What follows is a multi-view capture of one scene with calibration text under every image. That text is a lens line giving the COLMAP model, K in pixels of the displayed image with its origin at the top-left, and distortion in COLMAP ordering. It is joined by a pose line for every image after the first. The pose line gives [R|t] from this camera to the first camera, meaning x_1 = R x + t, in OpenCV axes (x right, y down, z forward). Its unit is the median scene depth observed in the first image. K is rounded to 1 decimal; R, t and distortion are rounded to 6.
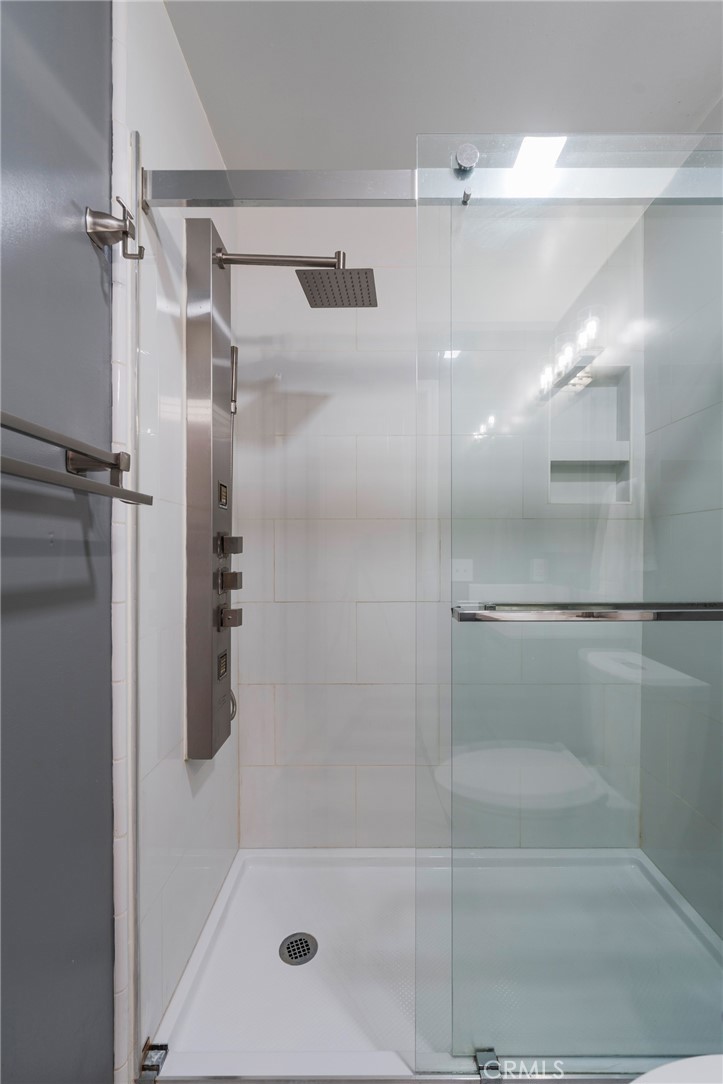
lens RADIAL K [[438.8, 0, 379.1], [0, 438.8, 565.6], [0, 0, 1]] dist [-0.001876, -0.000301]
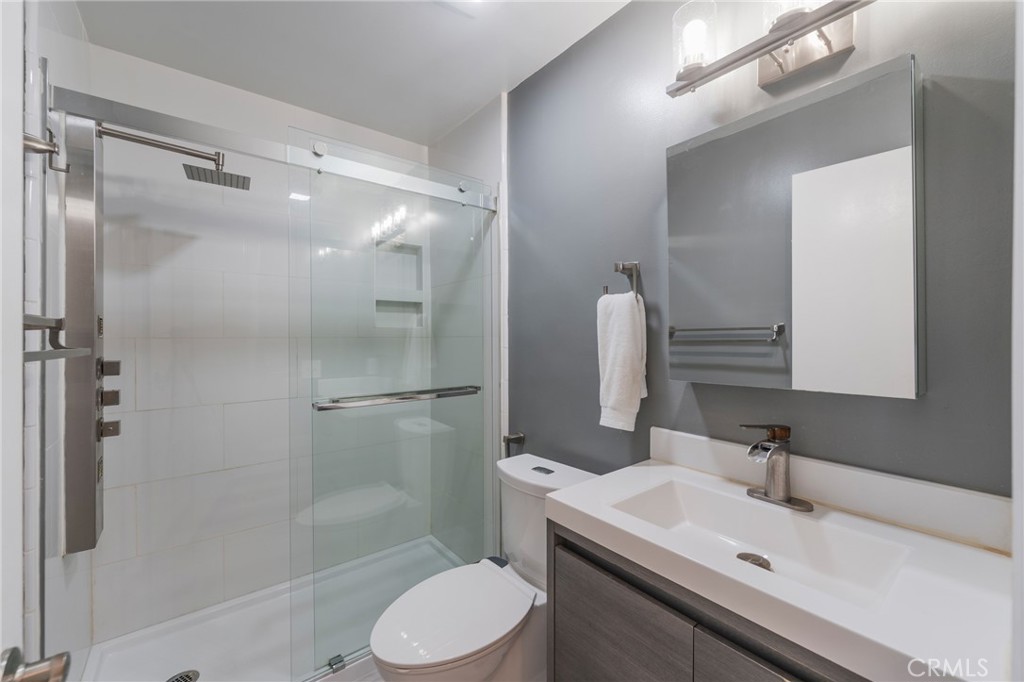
lens RADIAL K [[414.5, 0, 511.6], [0, 414.5, 332.3], [0, 0, 1]] dist [-0.001876, -0.000301]
pose [[0.795198, 0.001683, 0.606347, -0.122125], [0.022411, 0.999231, -0.032164, -0.069608], [-0.605935, 0.039166, 0.794549, -0.474744]]
